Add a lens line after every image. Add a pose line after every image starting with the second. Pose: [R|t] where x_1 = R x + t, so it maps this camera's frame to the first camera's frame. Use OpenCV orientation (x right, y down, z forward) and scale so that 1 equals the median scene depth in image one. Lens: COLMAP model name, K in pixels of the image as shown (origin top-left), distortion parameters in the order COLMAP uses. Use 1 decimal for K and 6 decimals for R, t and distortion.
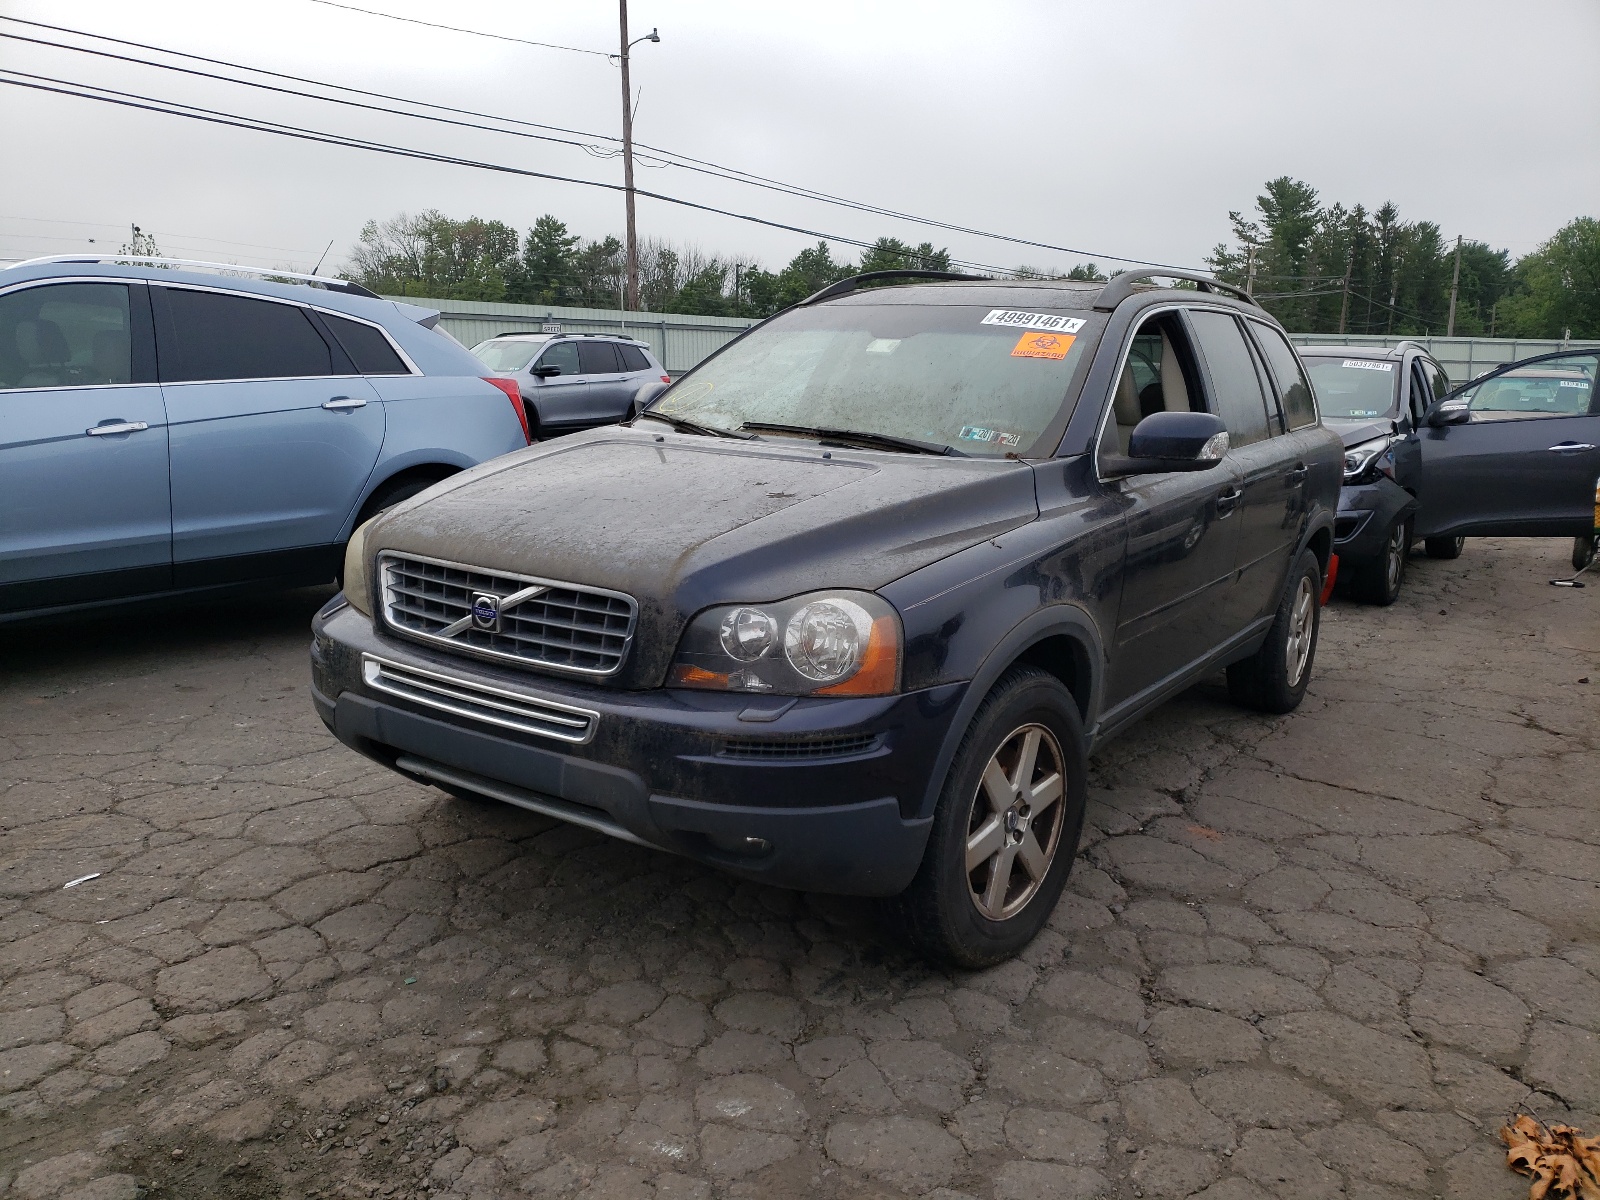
lens RADIAL K [[1255.4, 0, 799.6], [0, 1255.4, 599.4], [0, 0, 1]] dist [-0.008382, 0.027220]
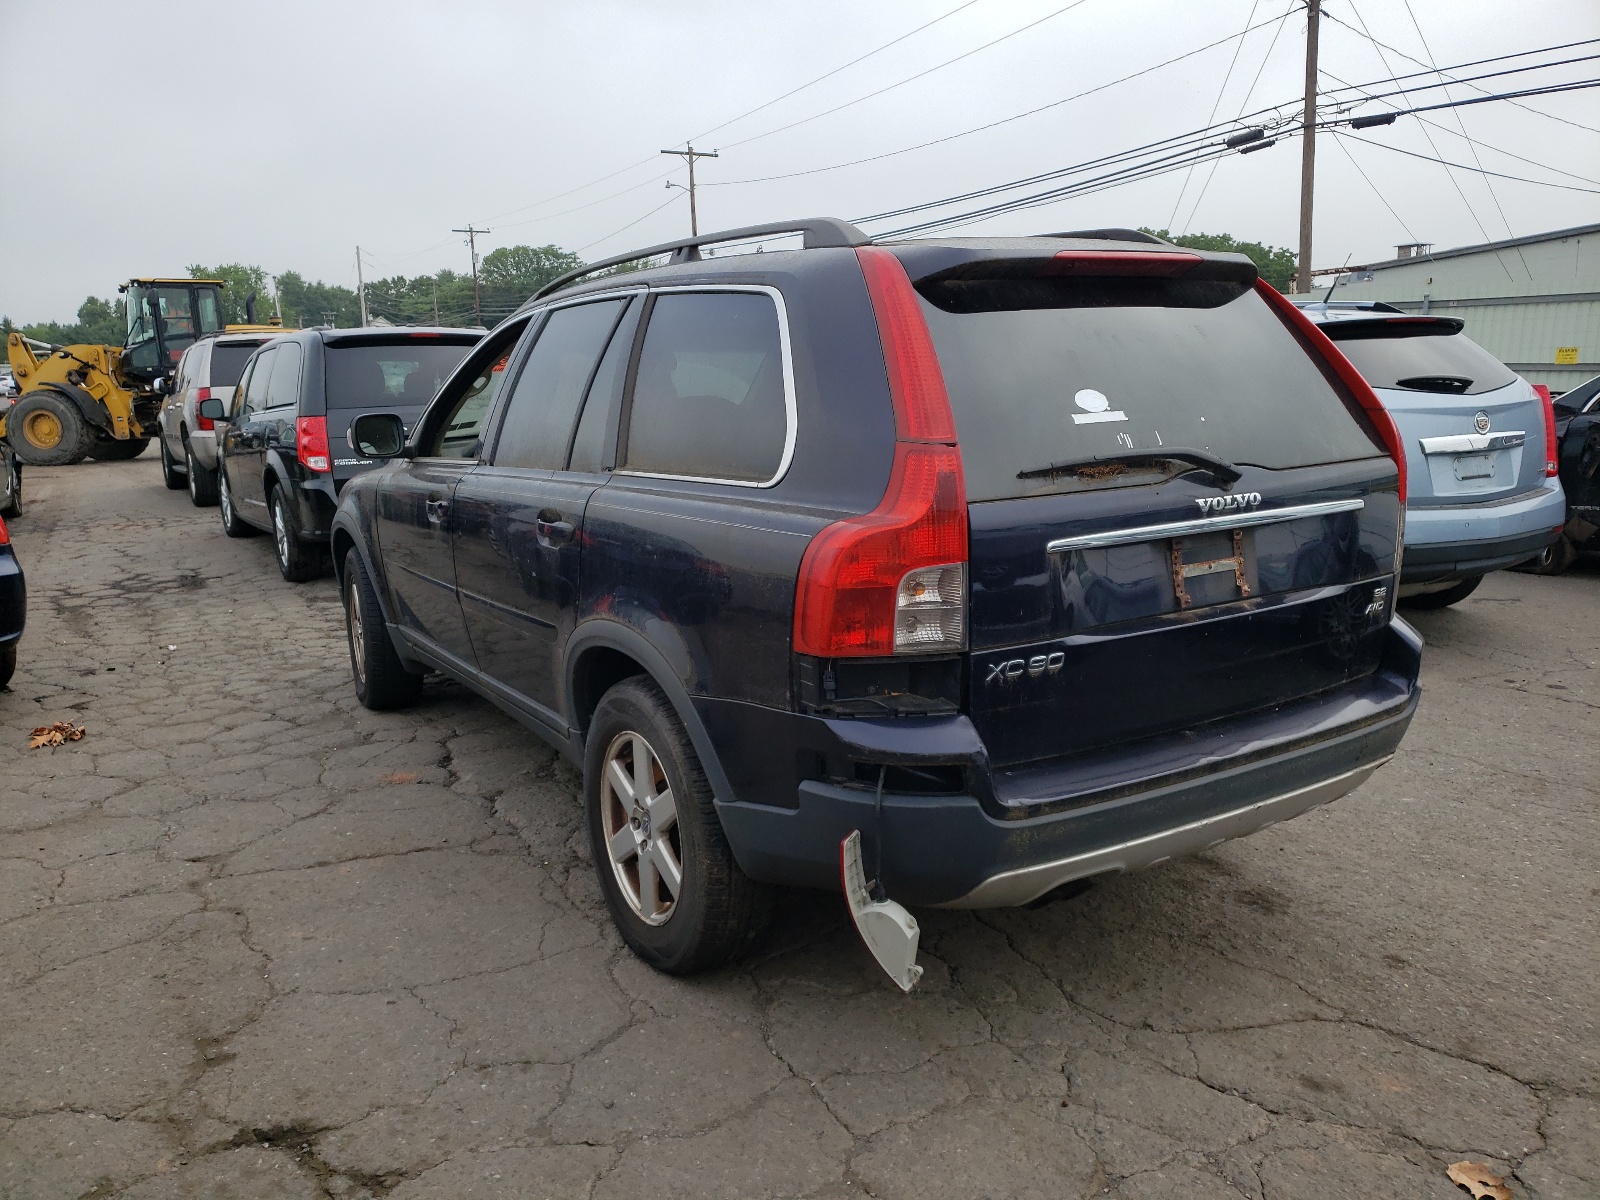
lens RADIAL K [[1255.4, 0, 804.1], [0, 1255.4, 600.1], [0, 0, 1]] dist [-0.008382, 0.027220]
pose [[-0.405175, 0.152117, -0.901495, 2.432903], [-0.165275, 0.957627, 0.235871, -0.628020], [0.899176, 0.244563, -0.362865, 3.494539]]
